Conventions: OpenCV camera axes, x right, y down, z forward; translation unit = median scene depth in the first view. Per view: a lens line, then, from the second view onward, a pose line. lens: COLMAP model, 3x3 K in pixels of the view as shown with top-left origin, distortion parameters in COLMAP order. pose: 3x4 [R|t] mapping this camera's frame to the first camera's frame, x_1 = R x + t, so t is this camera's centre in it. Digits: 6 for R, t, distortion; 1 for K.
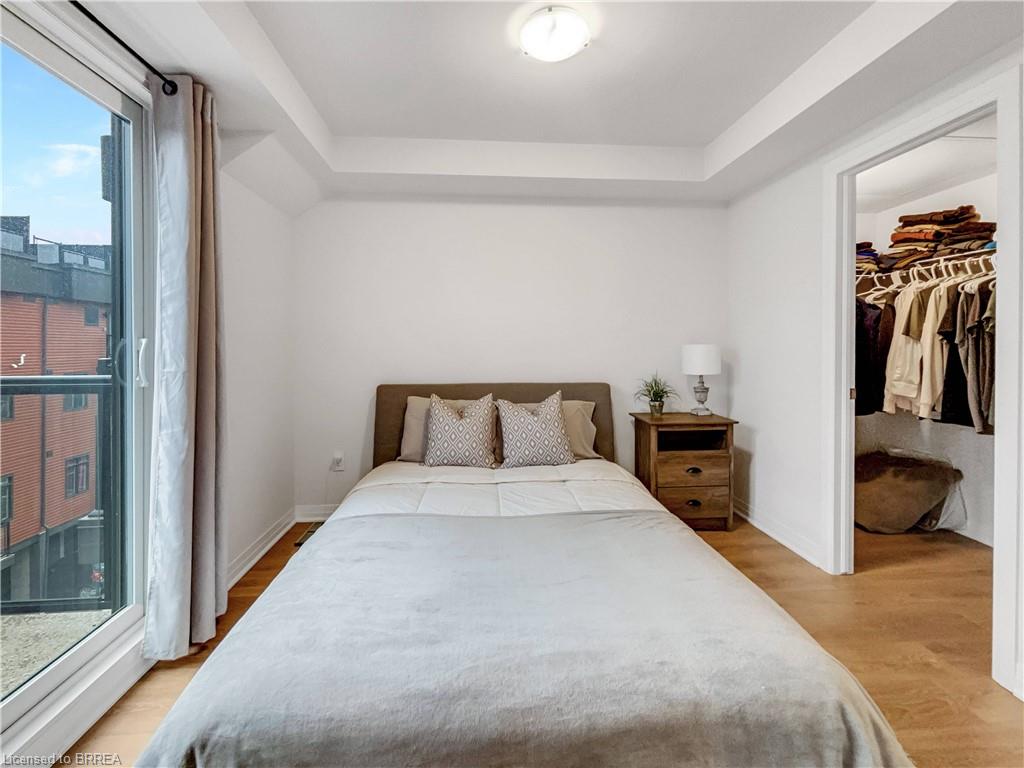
lens RADIAL K [[438.5, 0, 508.3], [0, 438.5, 358.3], [0, 0, 1]] dist [0.000063, -0.000178]
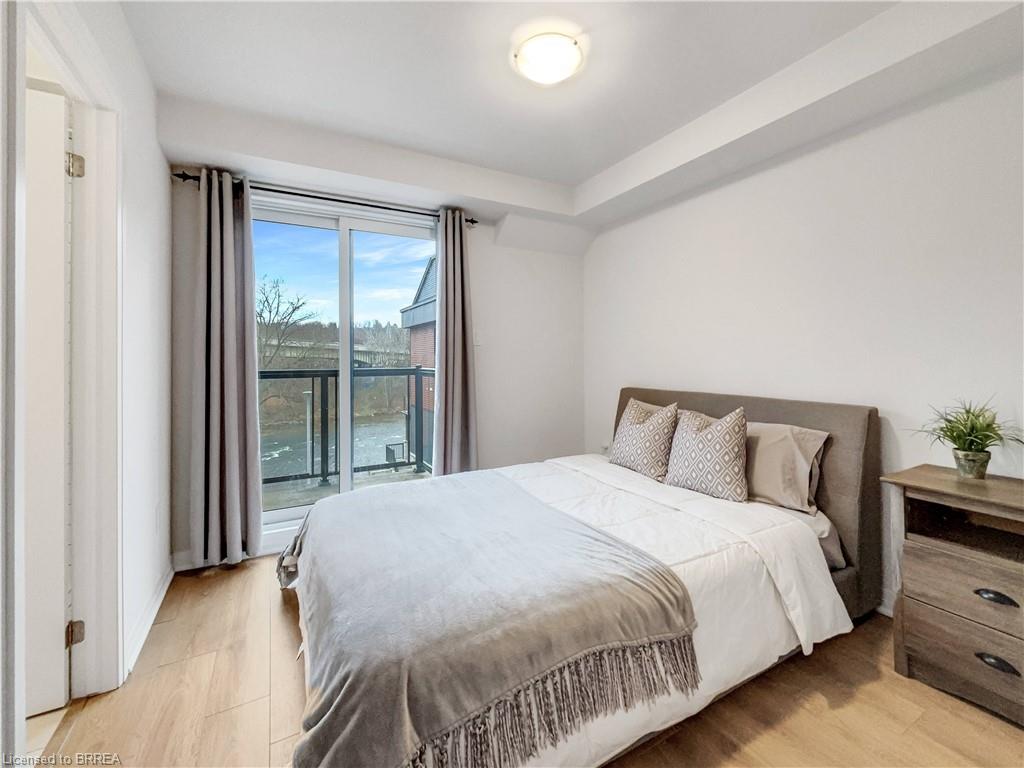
lens RADIAL K [[438.5, 0, 508.3], [0, 438.5, 358.3], [0, 0, 1]] dist [0.000063, -0.000178]
pose [[0.412467, 0.000406, -0.910973, 0.680314], [-0.011364, 0.999924, -0.004699, -0.005867], [0.910902, 0.012291, 0.412440, 0.305737]]
